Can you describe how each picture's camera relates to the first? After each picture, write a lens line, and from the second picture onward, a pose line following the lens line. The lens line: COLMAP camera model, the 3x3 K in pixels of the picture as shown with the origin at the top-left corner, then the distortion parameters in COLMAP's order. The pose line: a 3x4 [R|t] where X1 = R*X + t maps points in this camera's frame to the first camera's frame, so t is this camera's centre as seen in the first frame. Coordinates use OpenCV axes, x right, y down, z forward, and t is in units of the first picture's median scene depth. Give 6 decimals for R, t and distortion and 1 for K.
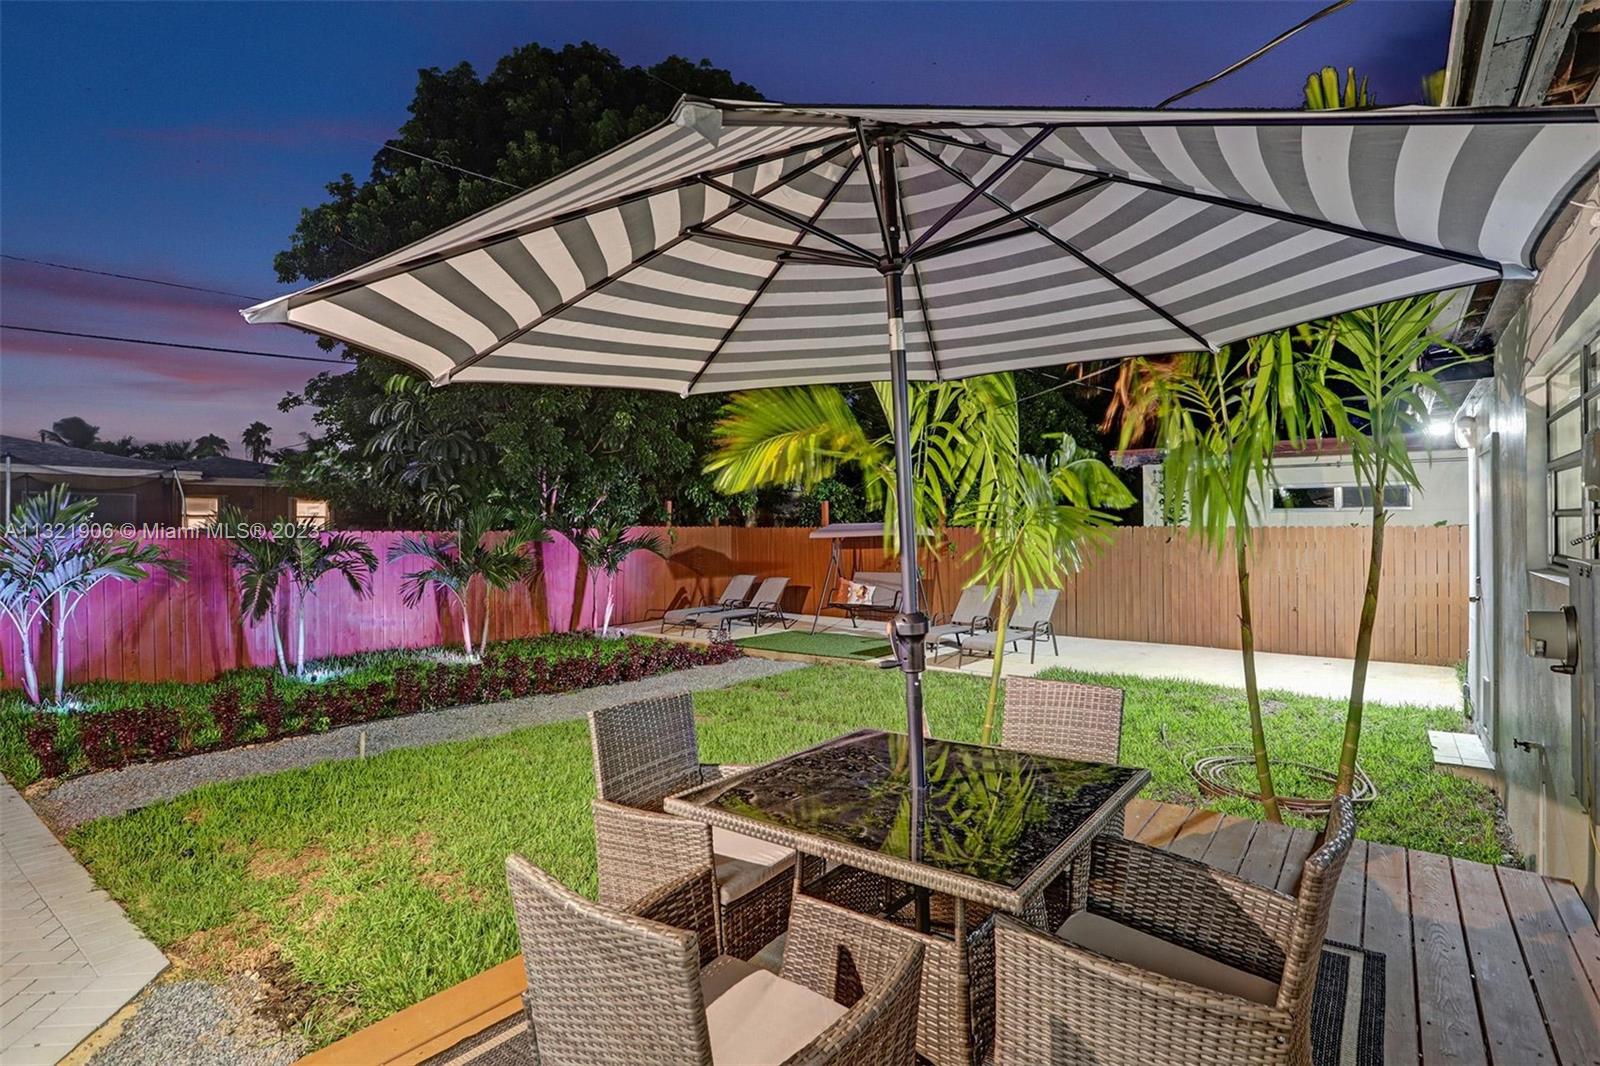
lens RADIAL K [[796.6, 0, 800.0], [0, 796.6, 533.0], [0, 0, 1]] dist [-0.074862, 0.031127]
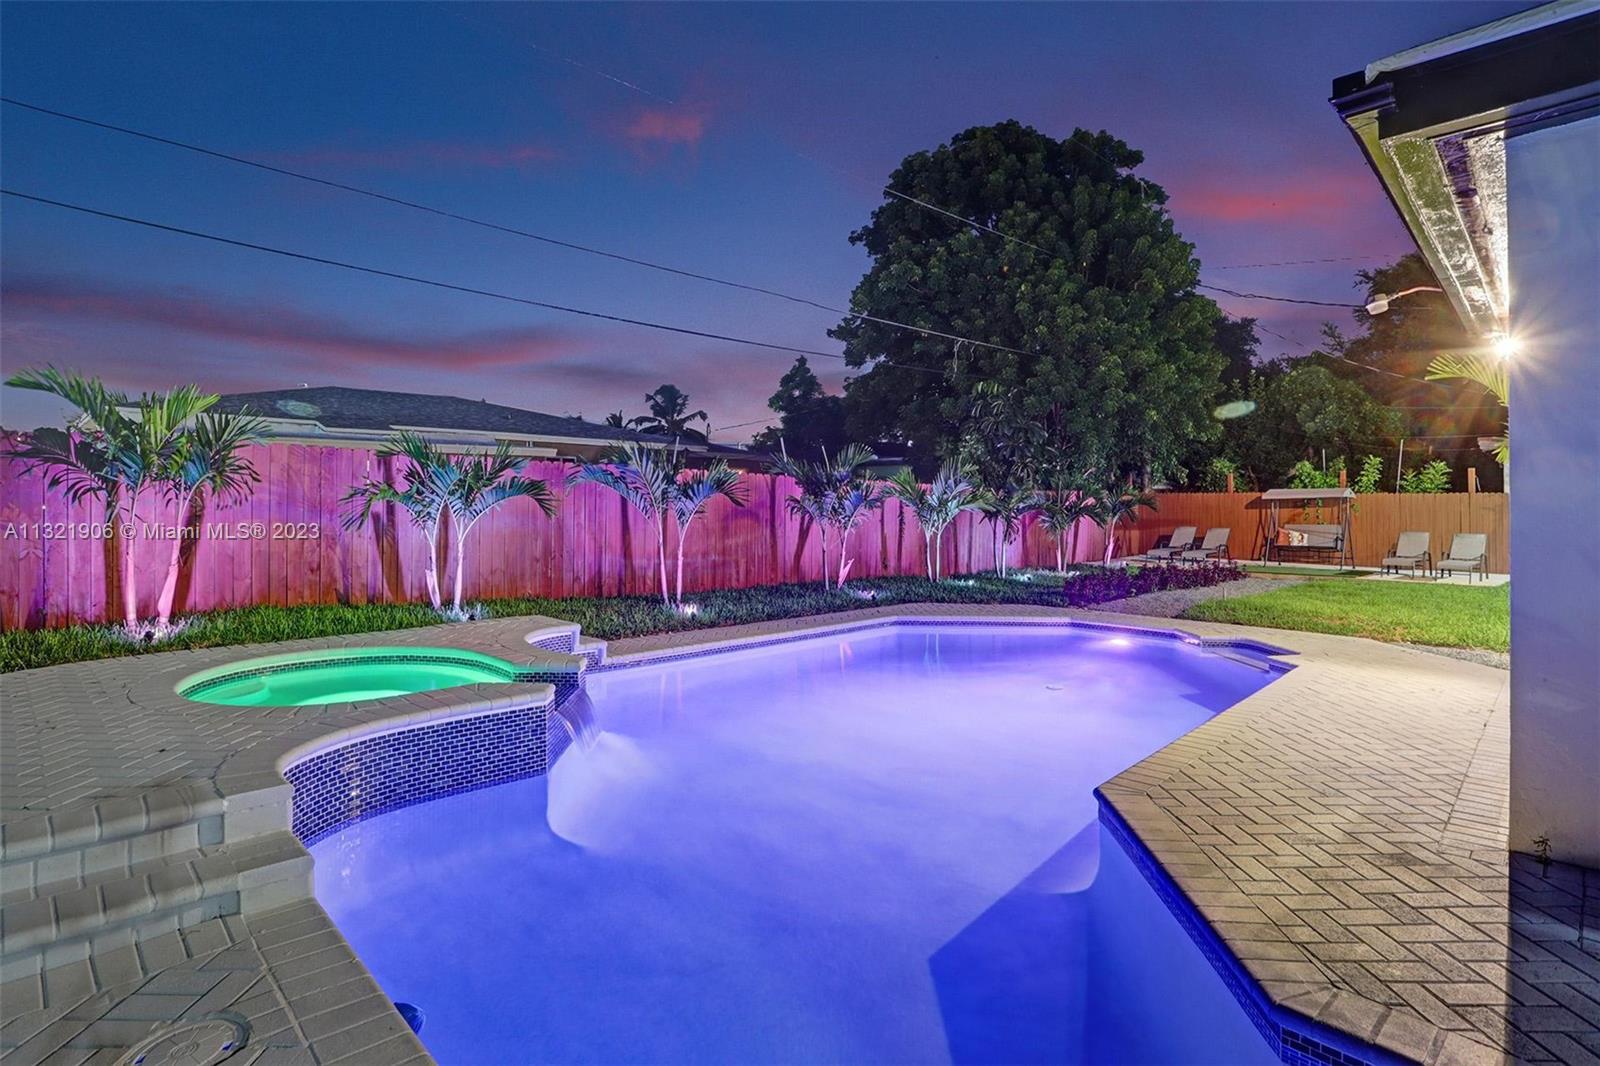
lens RADIAL K [[822.5, 0, 794.1], [0, 822.5, 497.2], [0, 0, 1]] dist [-0.075584, 0.045144]
pose [[0.991688, 0.012226, -0.128087, -0.703903], [-0.014173, 0.999797, -0.014301, 0.039824], [0.127886, 0.015997, 0.991660, -0.587030]]
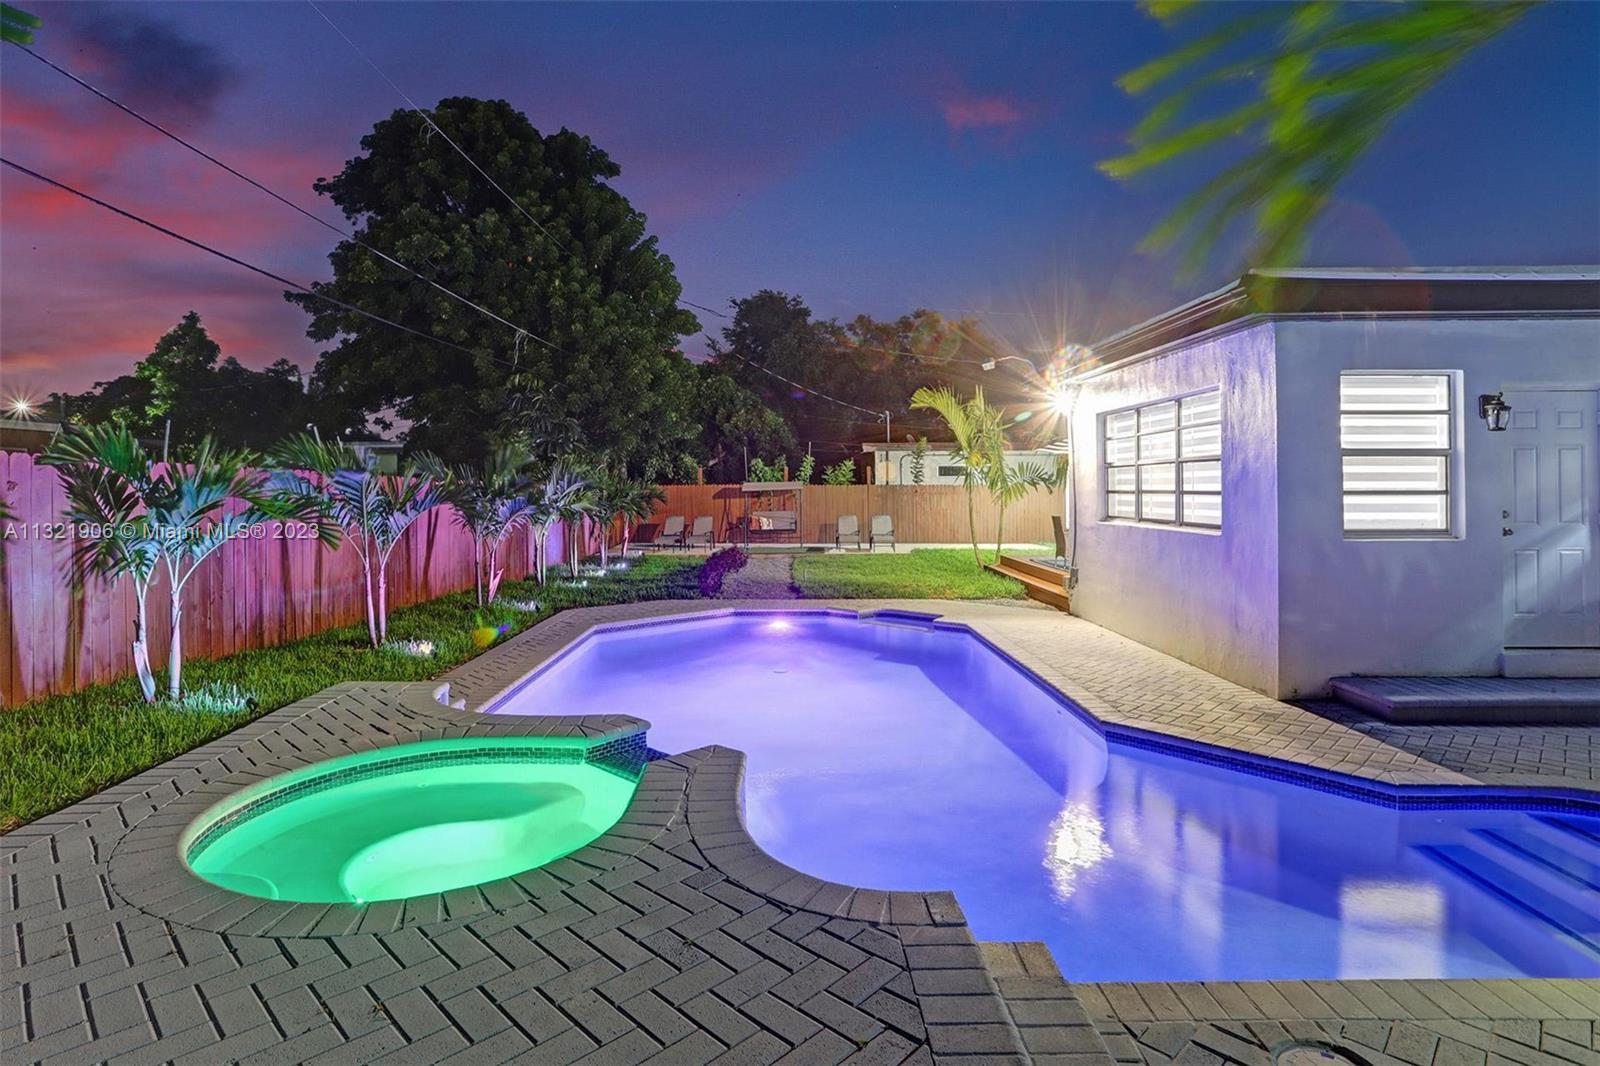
lens RADIAL K [[838.5, 0, 781.7], [0, 838.5, 481.7], [0, 0, 1]] dist [-0.078135, 0.041912]
pose [[0.798270, 0.004534, 0.602283, -1.097959], [0.006284, 0.999855, -0.015856, 0.017250], [-0.602267, 0.016442, 0.798125, -0.507323]]
